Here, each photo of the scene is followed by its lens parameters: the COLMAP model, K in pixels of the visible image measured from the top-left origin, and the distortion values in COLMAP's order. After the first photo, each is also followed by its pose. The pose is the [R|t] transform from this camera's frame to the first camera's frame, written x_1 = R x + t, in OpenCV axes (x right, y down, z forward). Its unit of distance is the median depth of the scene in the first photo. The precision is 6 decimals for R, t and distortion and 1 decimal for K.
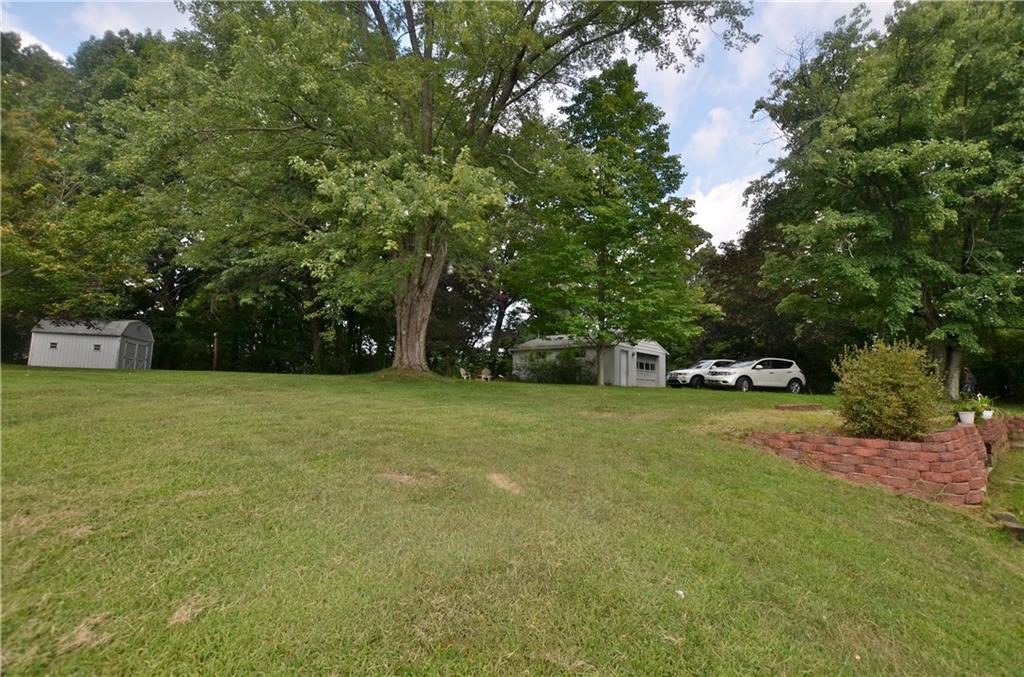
lens RADIAL K [[447.3, 0, 510.6], [0, 447.3, 345.7], [0, 0, 1]] dist [-0.041309, 0.007571]
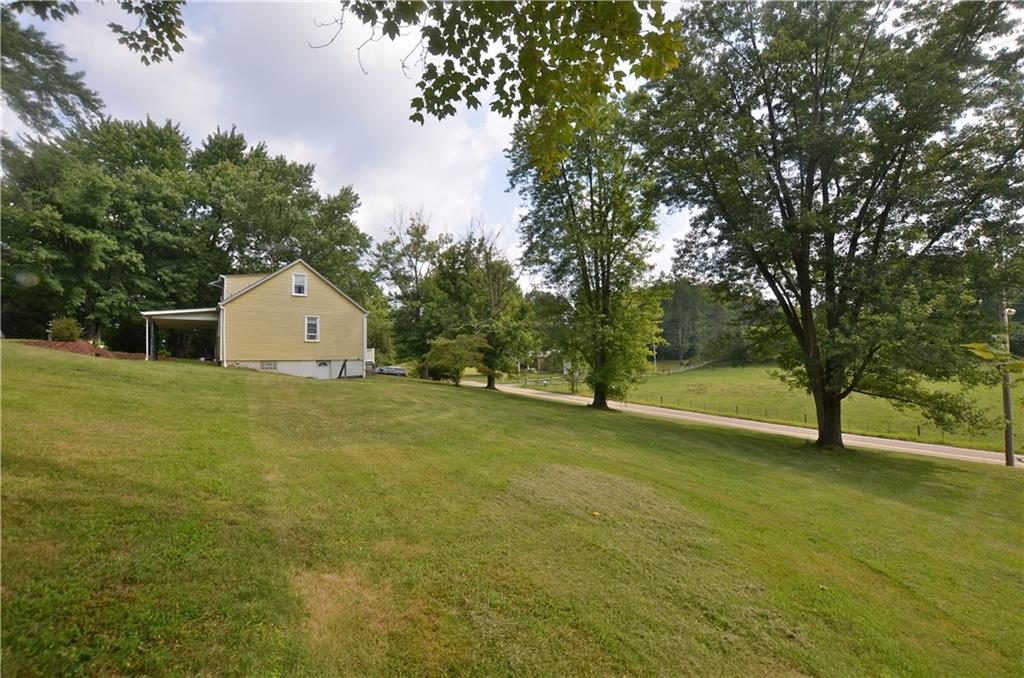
lens RADIAL K [[447.3, 0, 510.6], [0, 447.3, 346.2], [0, 0, 1]] dist [-0.041309, 0.007571]
pose [[0.049956, 0.027438, 0.998374, -1.052985], [-0.071903, 0.997127, -0.023806, 0.020293], [-0.996160, -0.070597, 0.051786, -1.198760]]
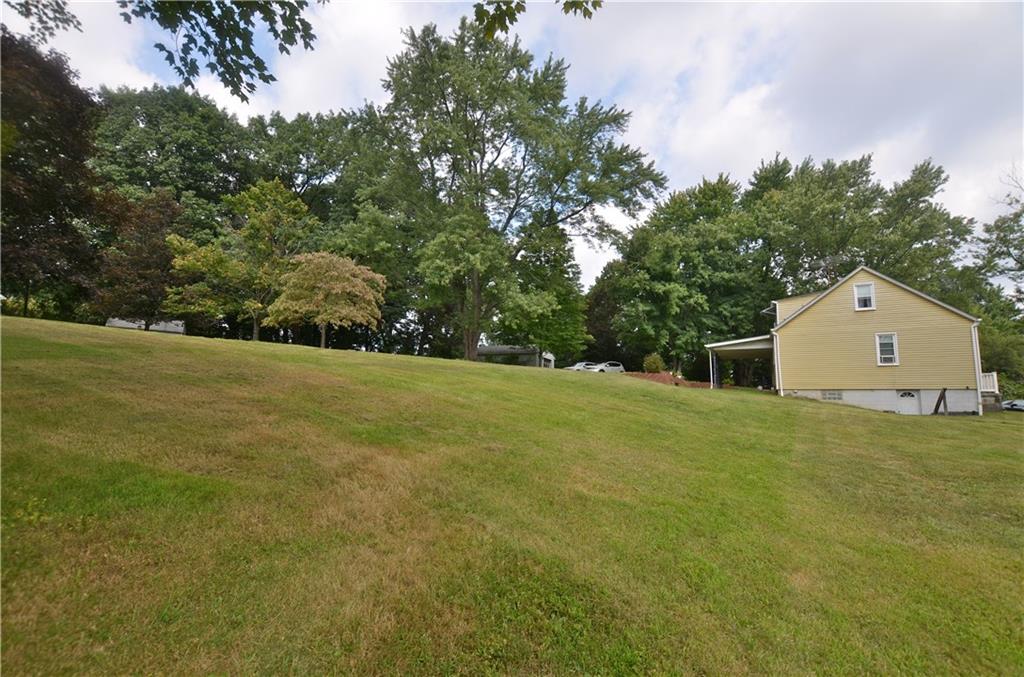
lens RADIAL K [[447.3, 0, 510.6], [0, 447.3, 345.7], [0, 0, 1]] dist [-0.041309, 0.007571]
pose [[0.928043, 0.040152, 0.370302, -0.932821], [-0.033822, 0.999150, -0.023575, 0.027159], [-0.370934, 0.009354, 0.928612, -1.146149]]
